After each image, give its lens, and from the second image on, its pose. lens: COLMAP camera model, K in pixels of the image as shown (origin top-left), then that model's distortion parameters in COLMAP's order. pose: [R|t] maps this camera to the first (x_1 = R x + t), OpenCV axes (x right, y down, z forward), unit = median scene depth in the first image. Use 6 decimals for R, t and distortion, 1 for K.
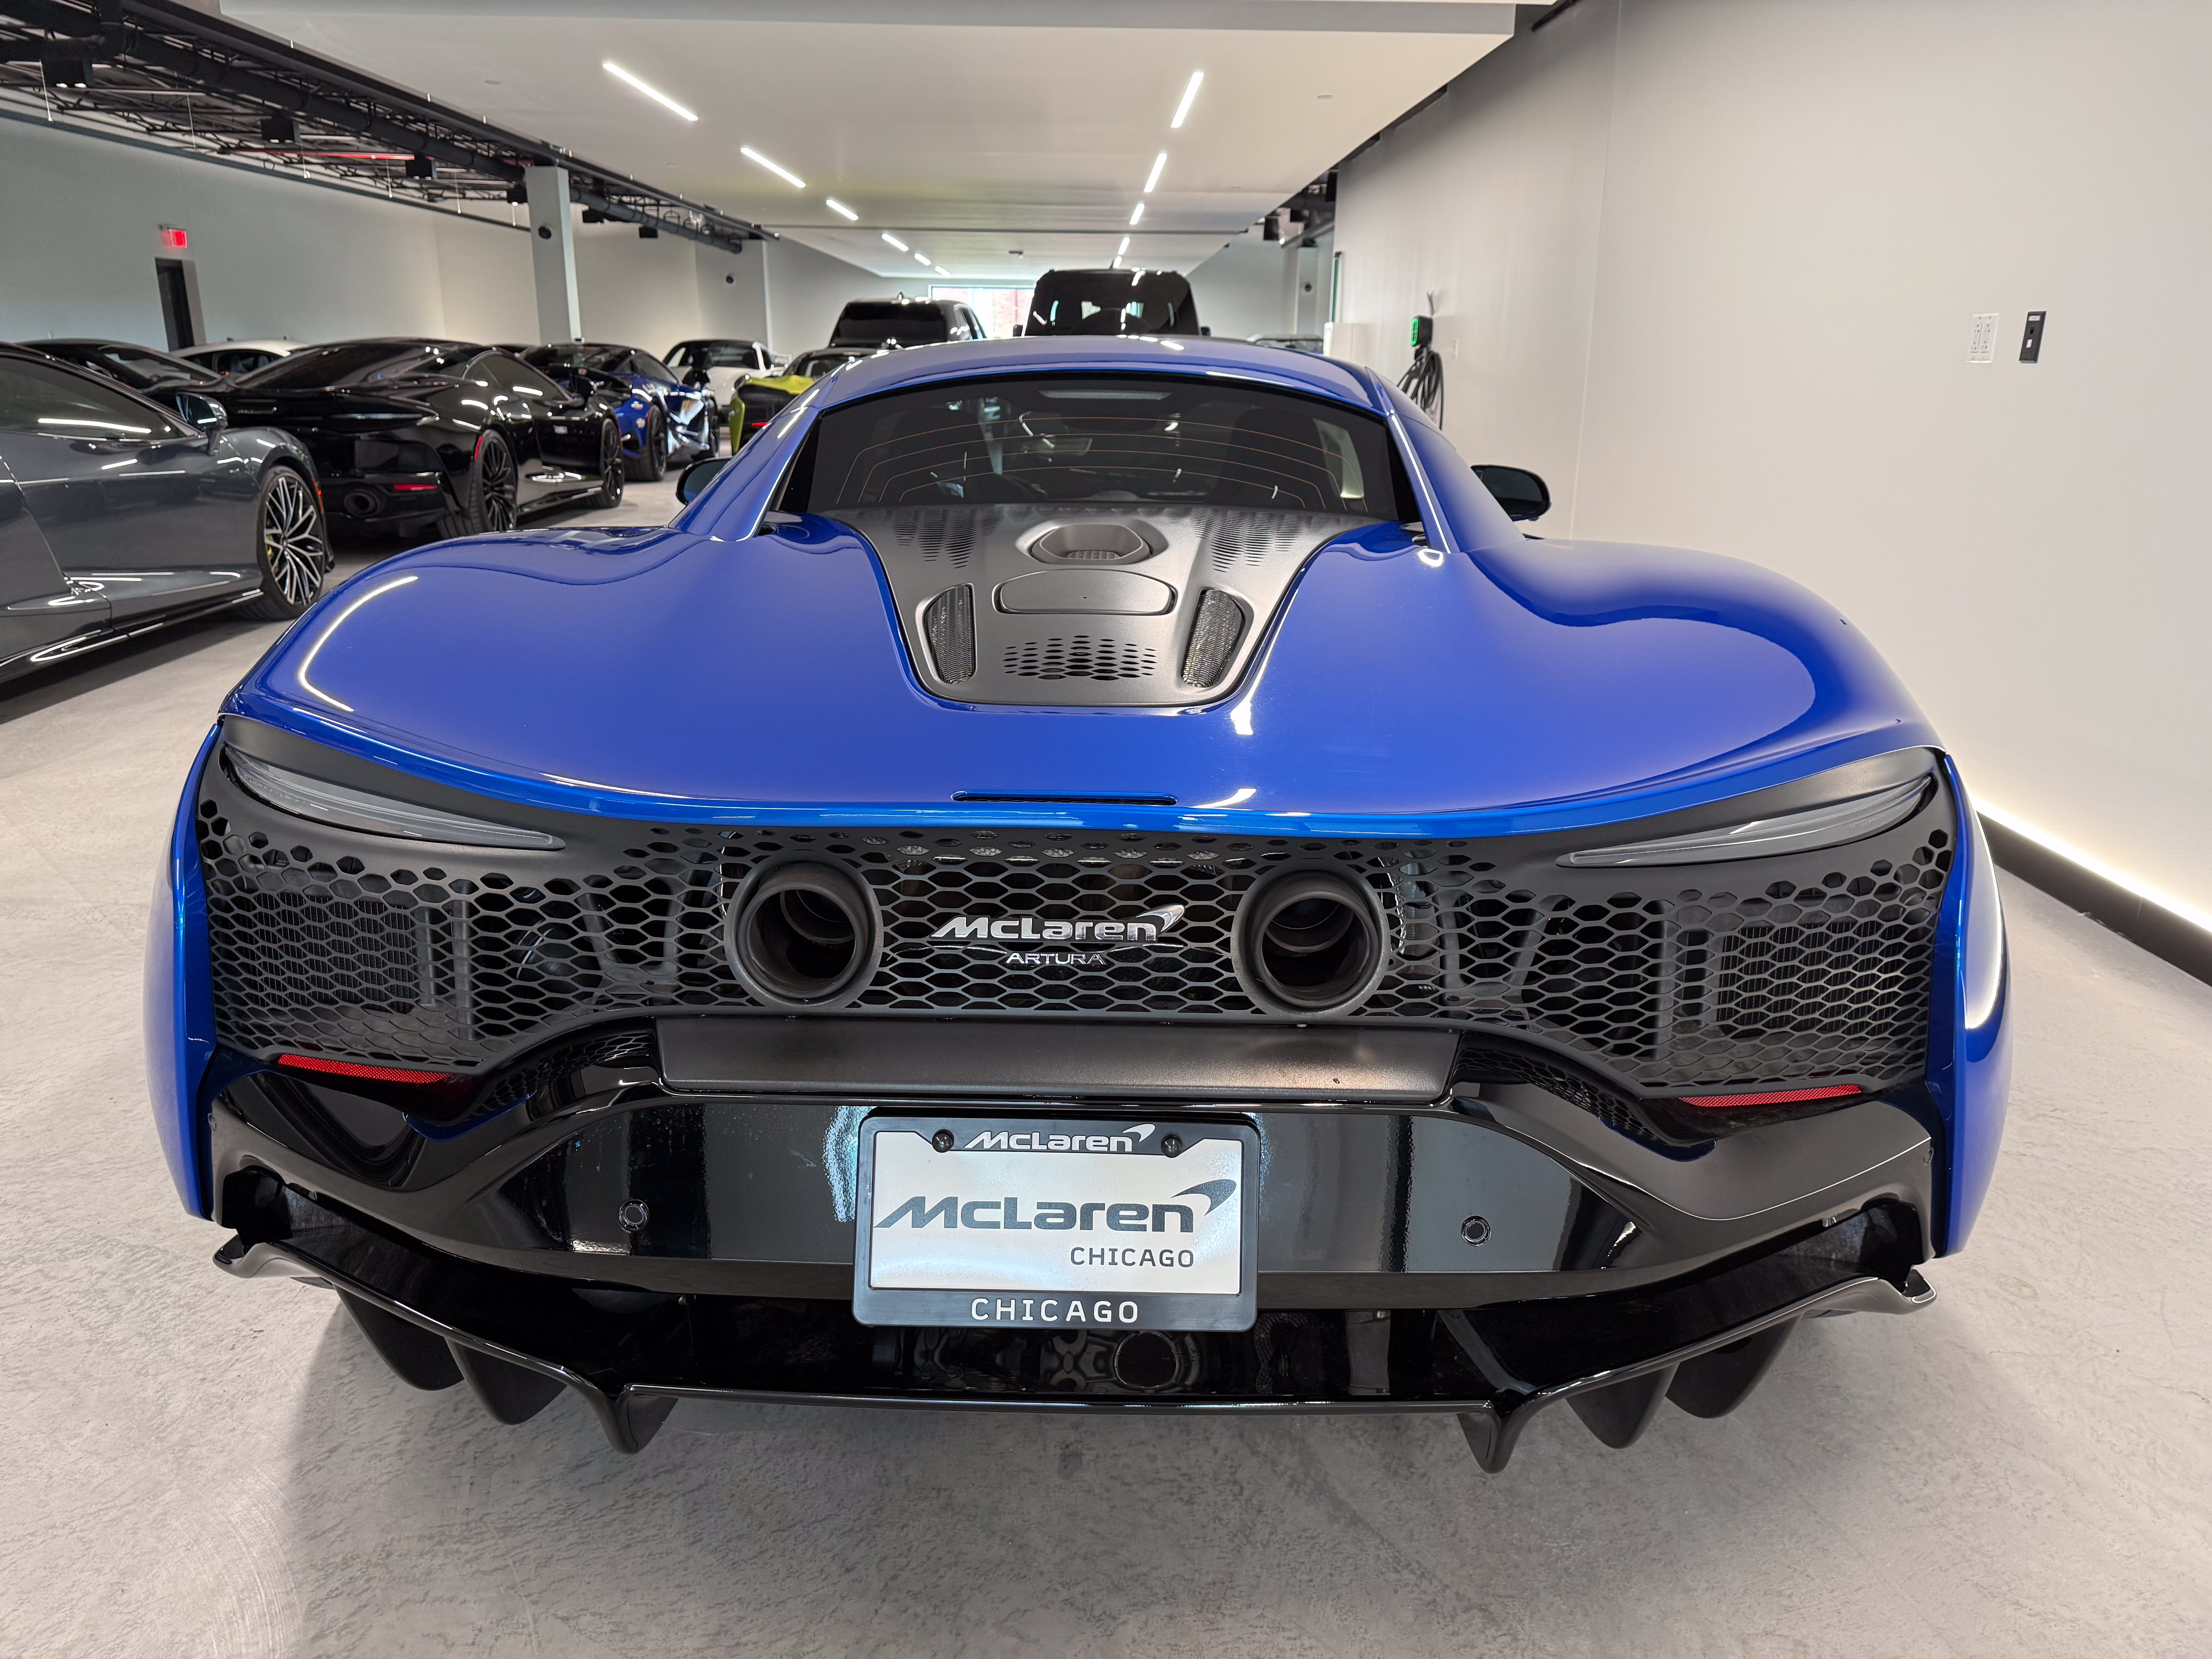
lens RADIAL K [[1581.1, 0, 1098.0], [0, 1581.1, 834.3], [0, 0, 1]] dist [0.010779, -0.021173]
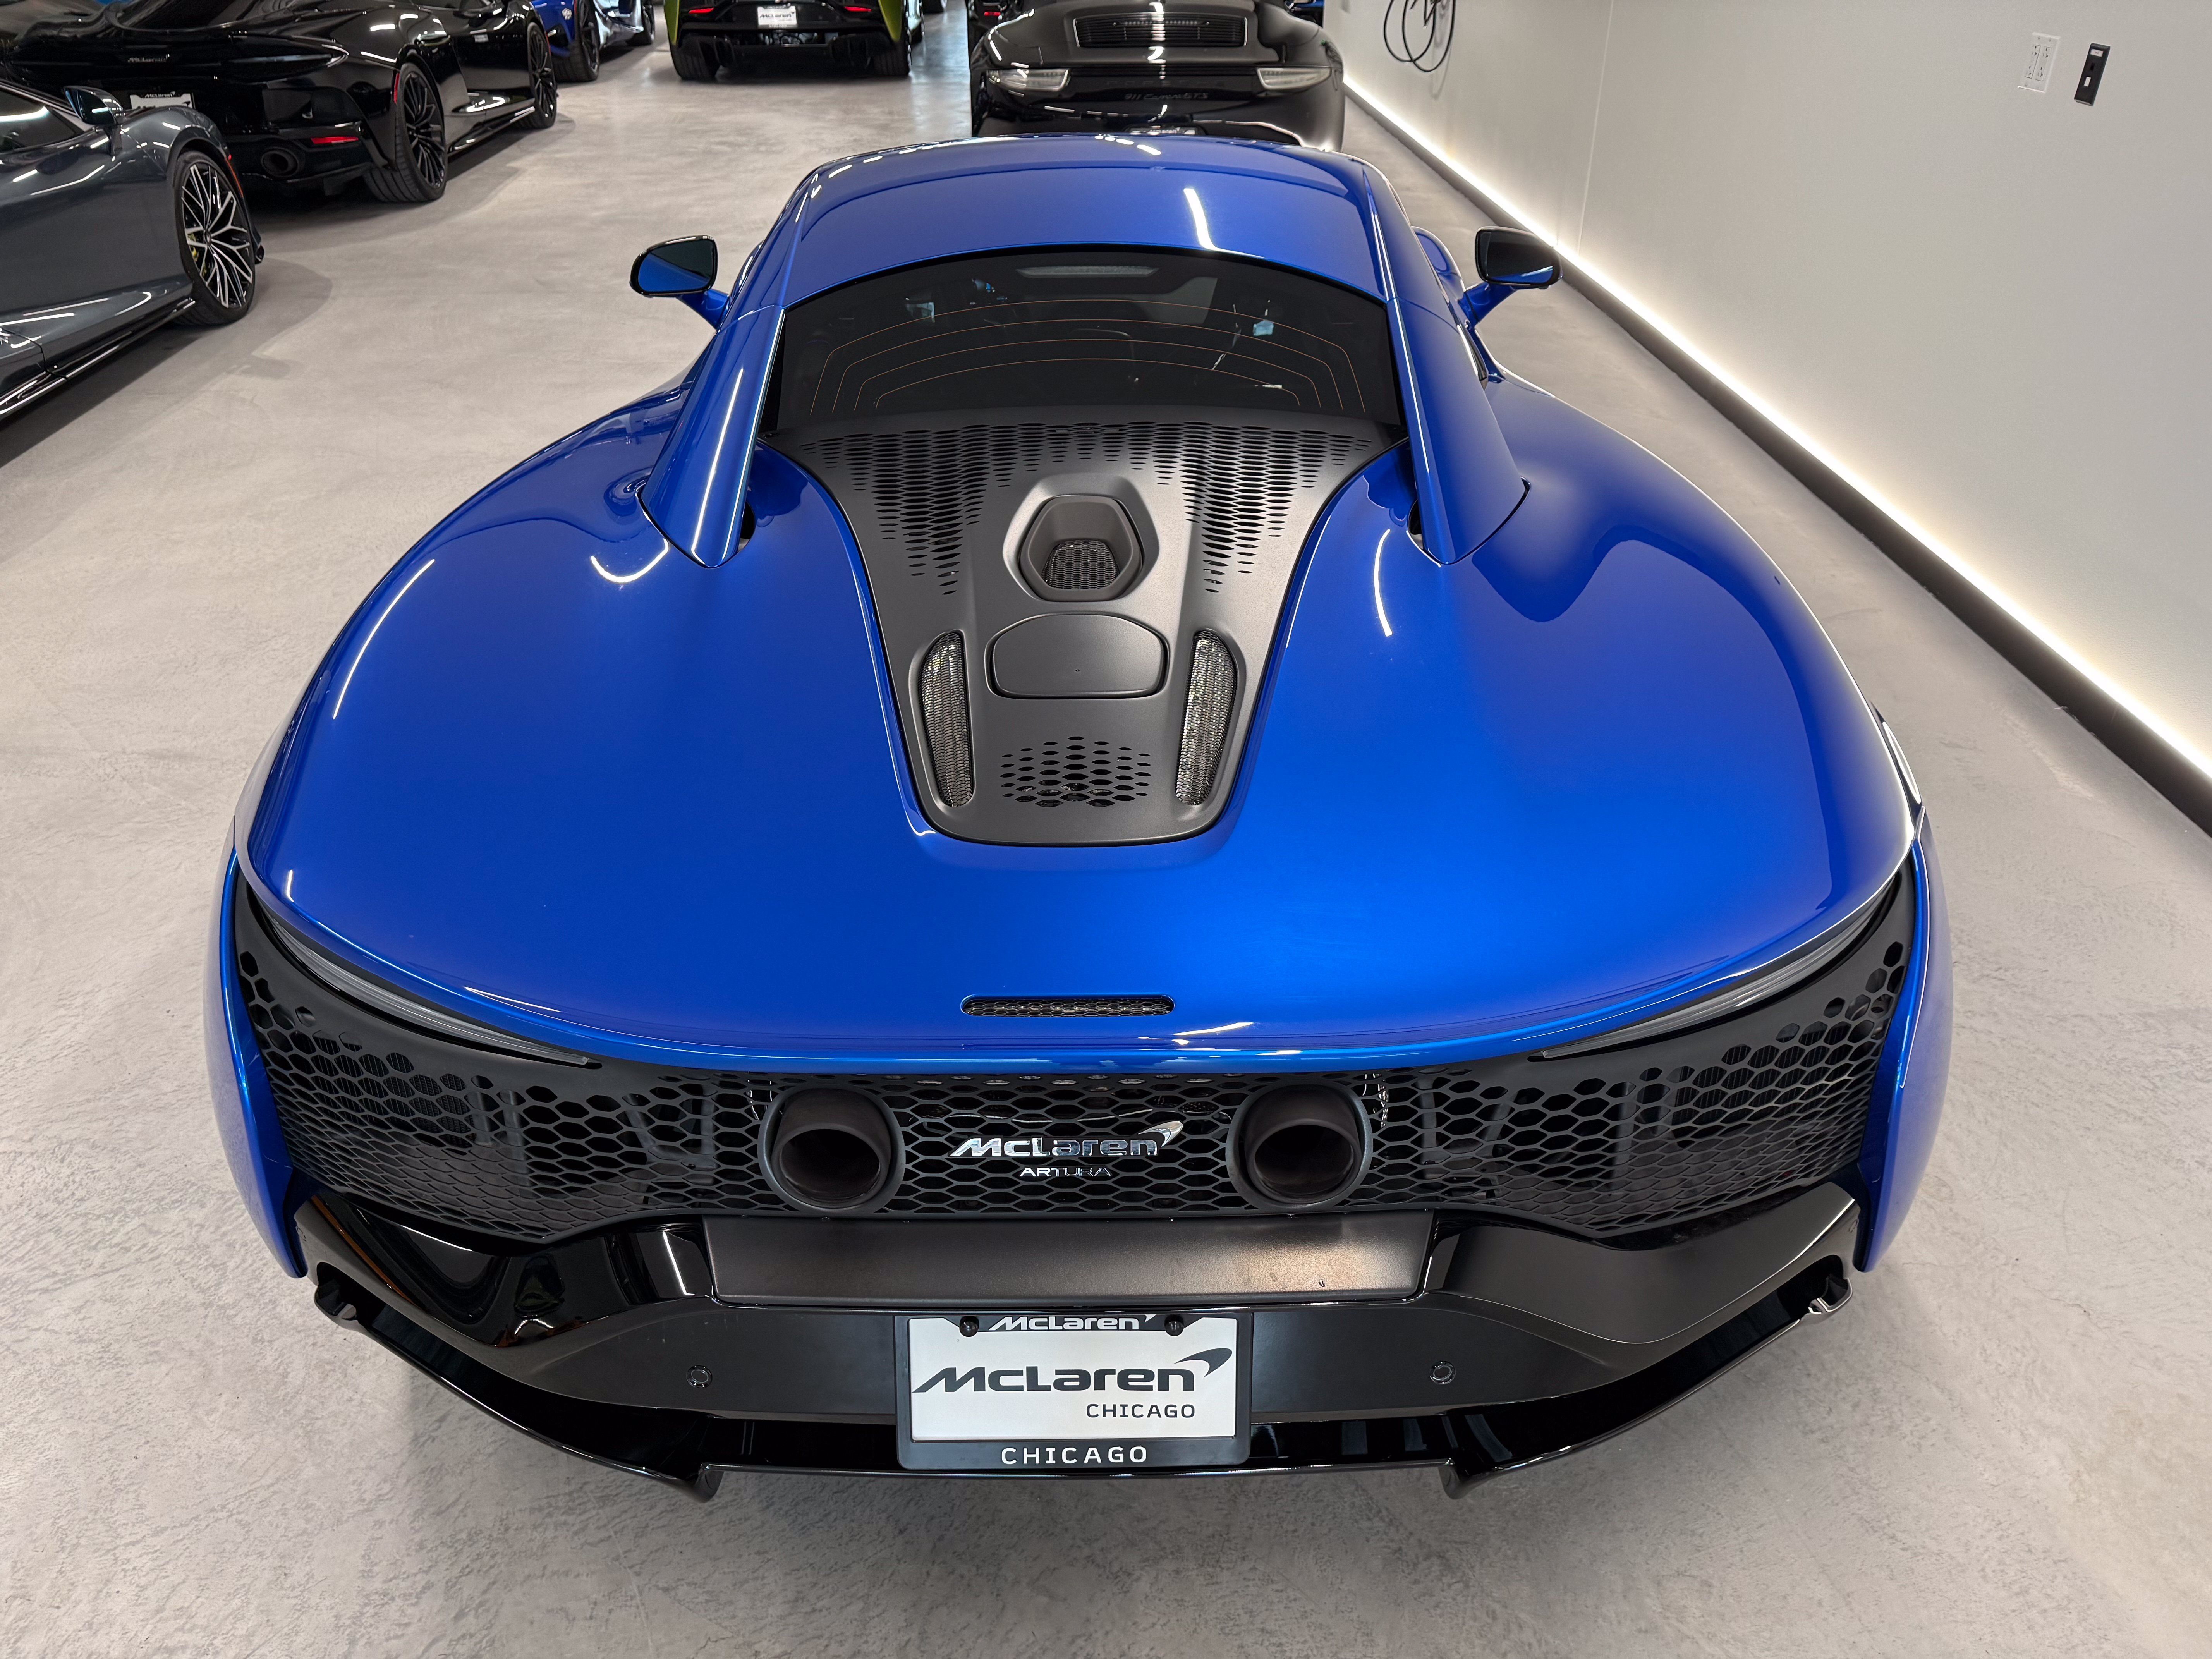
lens RADIAL K [[1584.0, 0, 1102.2], [0, 1584.0, 837.1], [0, 0, 1]] dist [0.002289, -0.012123]
pose [[0.999608, -0.027814, 0.003281, 0.001293], [0.025912, 0.962934, 0.268491, -0.333350], [-0.010627, -0.268301, 0.963277, 0.007231]]
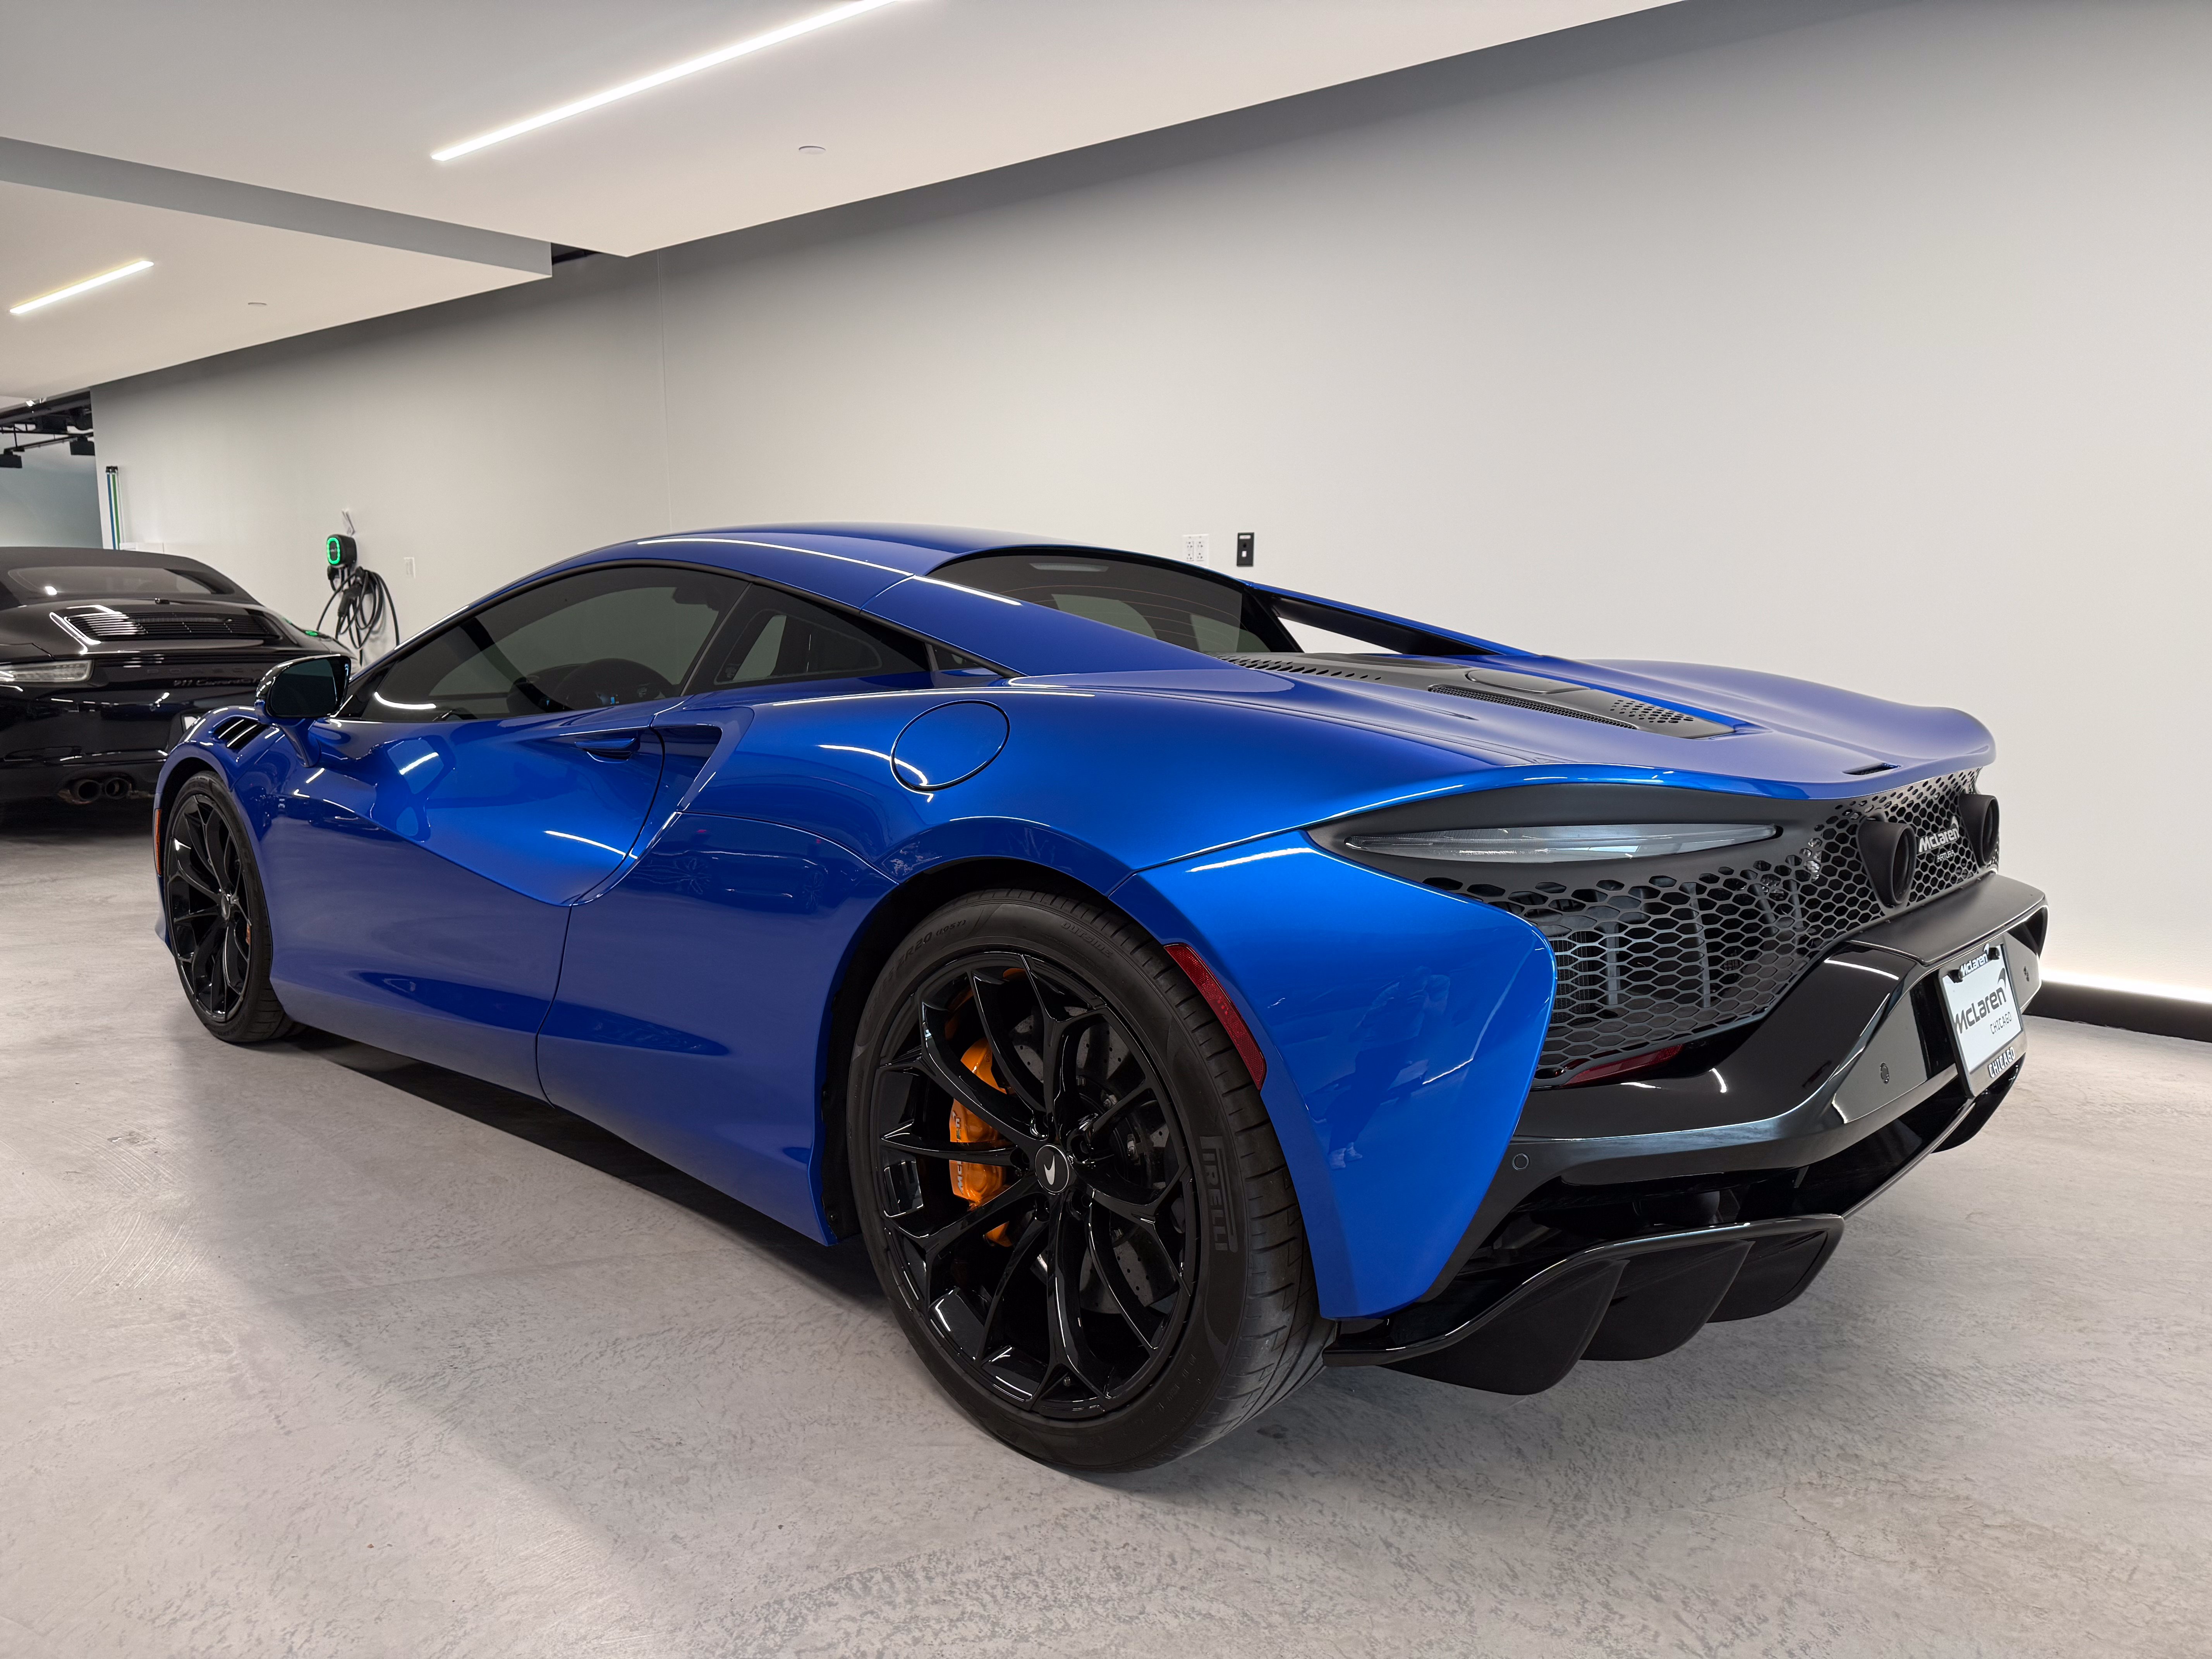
lens RADIAL K [[1610.7, 0, 1106.0], [0, 1610.7, 829.5], [0, 0, 1]] dist [-0.004259, -0.004378]
pose [[0.651170, -0.118408, 0.749638, -1.412734], [0.220117, 0.974762, -0.037237, -0.059485], [-0.726310, 0.189256, 0.660799, 0.396803]]
